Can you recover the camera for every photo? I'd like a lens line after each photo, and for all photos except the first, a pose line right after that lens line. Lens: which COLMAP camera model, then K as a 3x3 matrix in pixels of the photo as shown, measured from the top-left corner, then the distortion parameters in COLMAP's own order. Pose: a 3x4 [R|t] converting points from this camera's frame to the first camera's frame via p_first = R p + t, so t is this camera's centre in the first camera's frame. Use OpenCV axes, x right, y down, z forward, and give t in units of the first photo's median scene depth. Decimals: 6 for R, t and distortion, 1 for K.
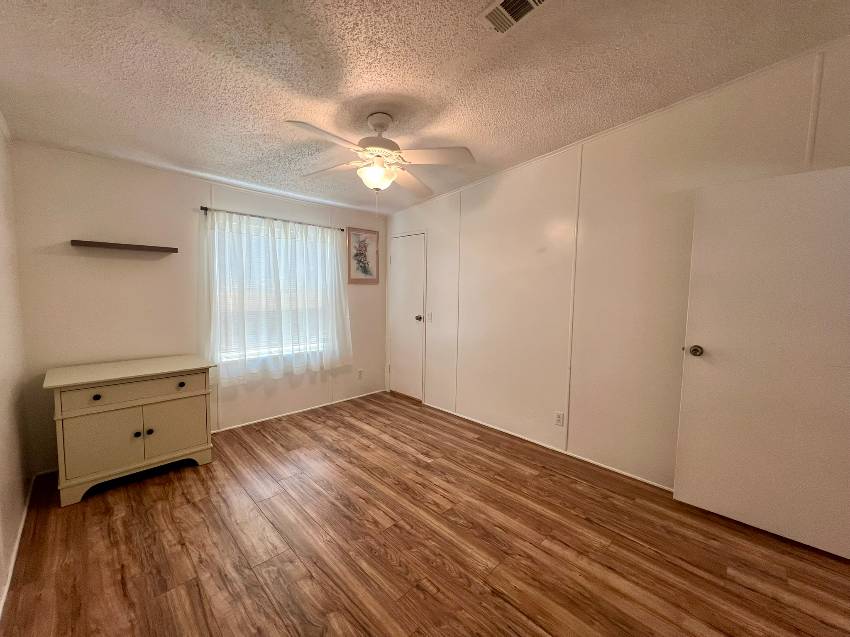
lens RADIAL K [[341.2, 0, 424.8], [0, 341.2, 316.8], [0, 0, 1]] dist [-0.000184, 0.000181]
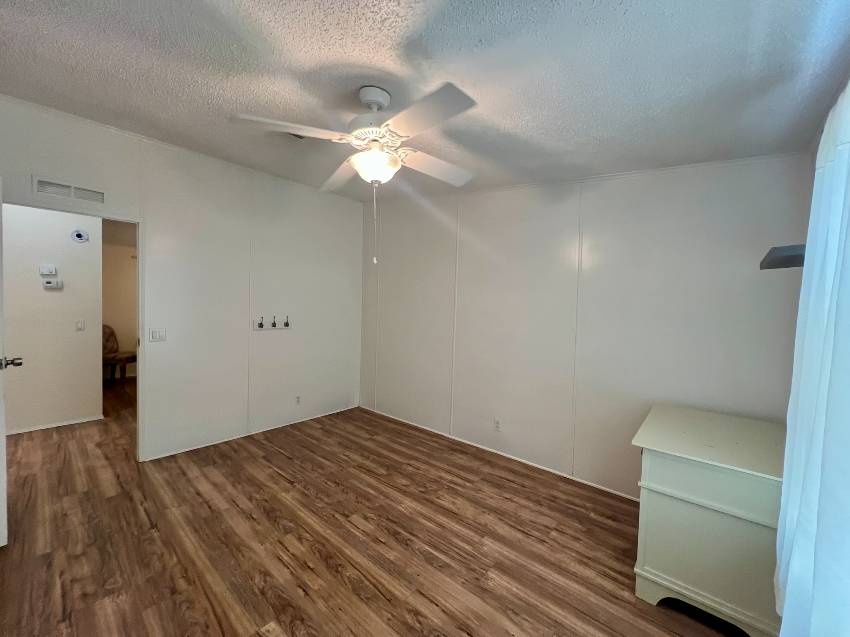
lens RADIAL K [[342.4, 0, 422.9], [0, 342.4, 317.2], [0, 0, 1]] dist [-0.000642, 0.000569]
pose [[-0.997386, -0.038577, -0.061102, -0.229565], [-0.045544, 0.992078, 0.117079, -0.174615], [0.056101, 0.119556, -0.991241, 1.974922]]
